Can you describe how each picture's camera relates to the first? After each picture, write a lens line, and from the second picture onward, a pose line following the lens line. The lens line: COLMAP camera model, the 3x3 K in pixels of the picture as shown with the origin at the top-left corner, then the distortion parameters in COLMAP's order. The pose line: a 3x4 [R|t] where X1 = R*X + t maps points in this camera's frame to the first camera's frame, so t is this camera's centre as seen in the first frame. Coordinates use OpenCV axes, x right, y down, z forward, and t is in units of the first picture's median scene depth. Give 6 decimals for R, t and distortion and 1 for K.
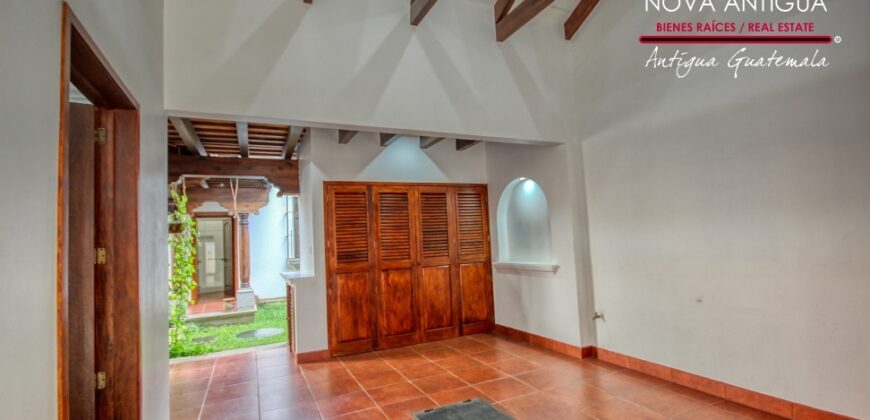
lens RADIAL K [[401.3, 0, 437.2], [0, 401.3, 214.4], [0, 0, 1]] dist [-0.000318, -0.000165]
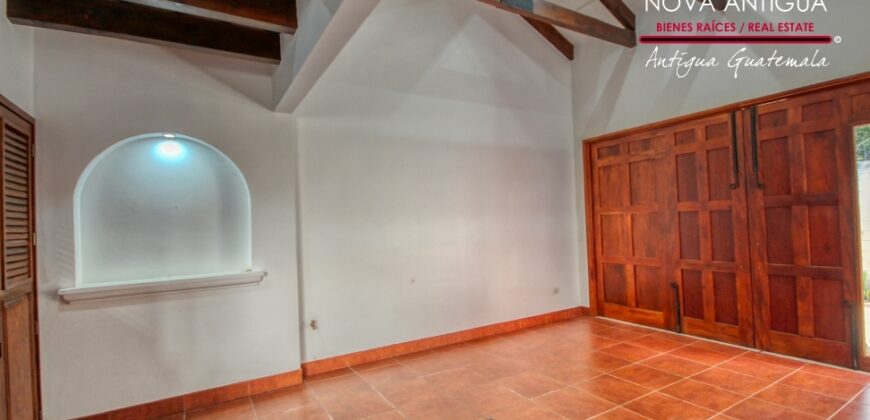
lens RADIAL K [[401.3, 0, 437.2], [0, 401.3, 214.4], [0, 0, 1]] dist [-0.000318, -0.000165]
pose [[-0.101061, 0.077338, 0.991870, -0.492349], [-0.020125, 0.996611, -0.079758, 0.079362], [-0.994677, -0.028022, -0.099162, 0.809529]]
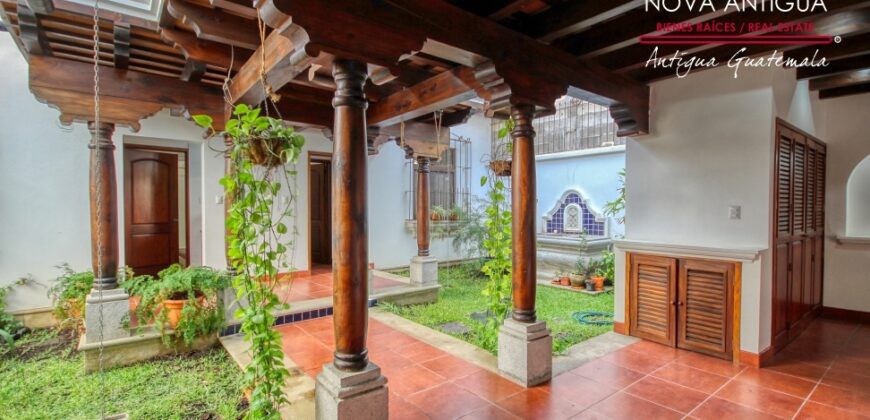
lens RADIAL K [[401.3, 0, 437.2], [0, 401.3, 214.4], [0, 0, 1]] dist [-0.000318, -0.000165]
pose [[0.970315, 0.046484, 0.237335, -1.178749], [-0.065235, 0.995286, 0.071771, 0.089081], [-0.232880, -0.085123, 0.968773, 0.494859]]
